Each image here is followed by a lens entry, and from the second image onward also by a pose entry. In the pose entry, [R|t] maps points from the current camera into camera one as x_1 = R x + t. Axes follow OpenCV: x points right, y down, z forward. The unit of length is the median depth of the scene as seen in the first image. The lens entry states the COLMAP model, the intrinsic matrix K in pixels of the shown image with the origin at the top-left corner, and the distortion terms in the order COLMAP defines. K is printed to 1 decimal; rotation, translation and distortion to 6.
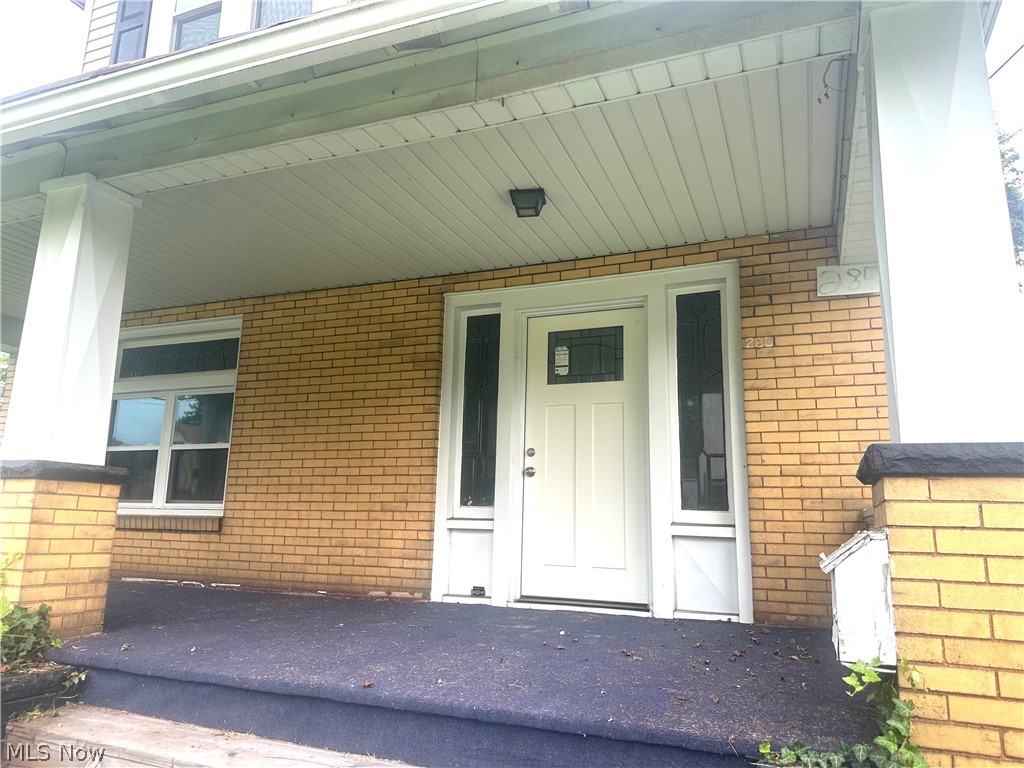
lens RADIAL K [[722.2, 0, 508.9], [0, 722.2, 384.8], [0, 0, 1]] dist [0.055264, -0.090322]
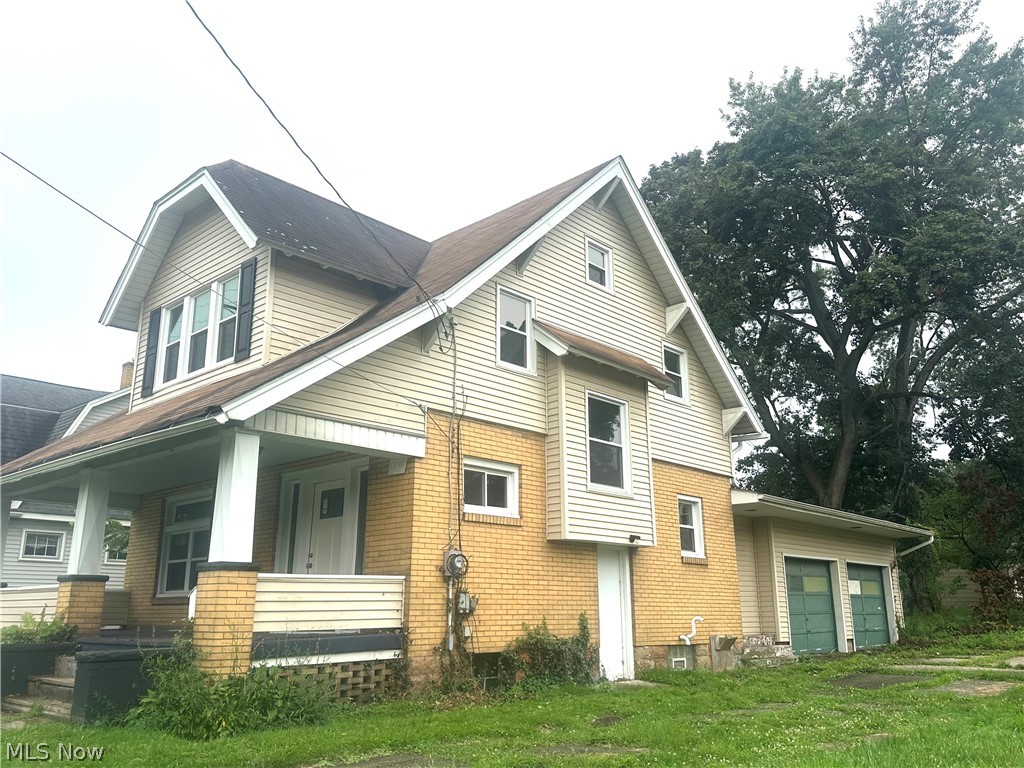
lens RADIAL K [[856.4, 0, 512.8], [0, 856.4, 365.3], [0, 0, 1]] dist [0.002545, -0.005550]
pose [[0.938016, -0.126689, -0.322608, 1.593940], [0.097207, 0.989605, -0.105983, -0.137749], [0.332682, 0.068054, 0.940580, -1.223919]]
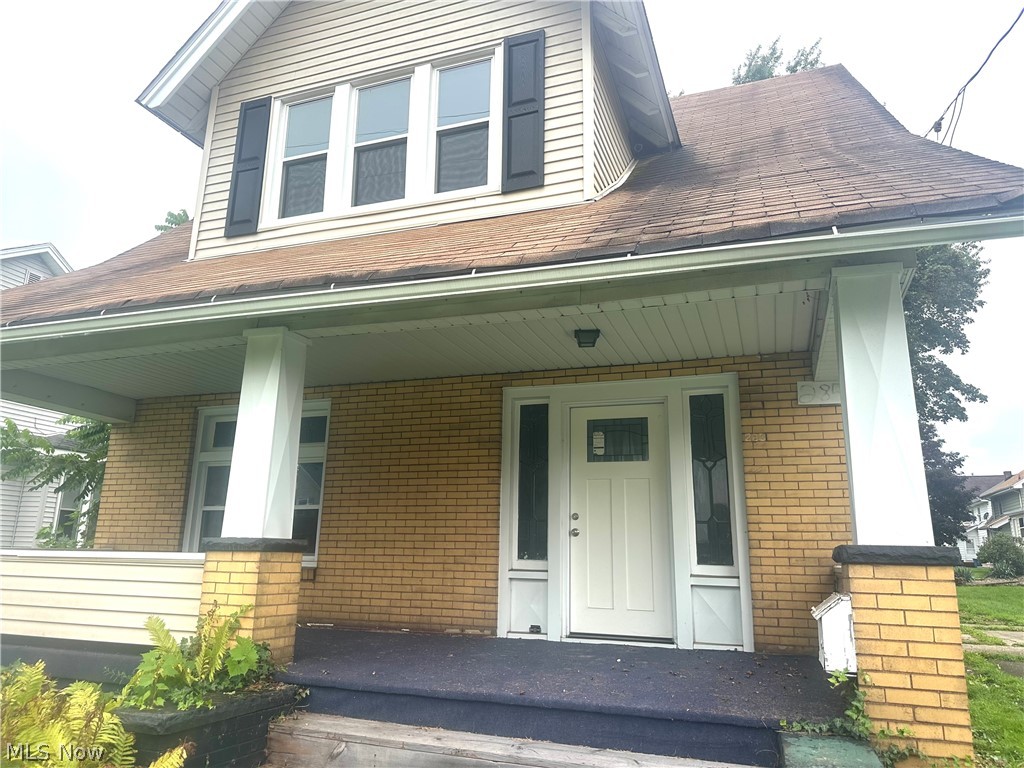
lens RADIAL K [[718.1, 0, 512.0], [0, 718.1, 384.0], [0, 0, 1]] dist [0.066762, -0.123507]
pose [[0.999104, 0.007251, 0.041696, -0.157183], [-0.005379, 0.998980, -0.044833, -0.095037], [-0.041979, 0.044569, 0.998124, -0.308381]]
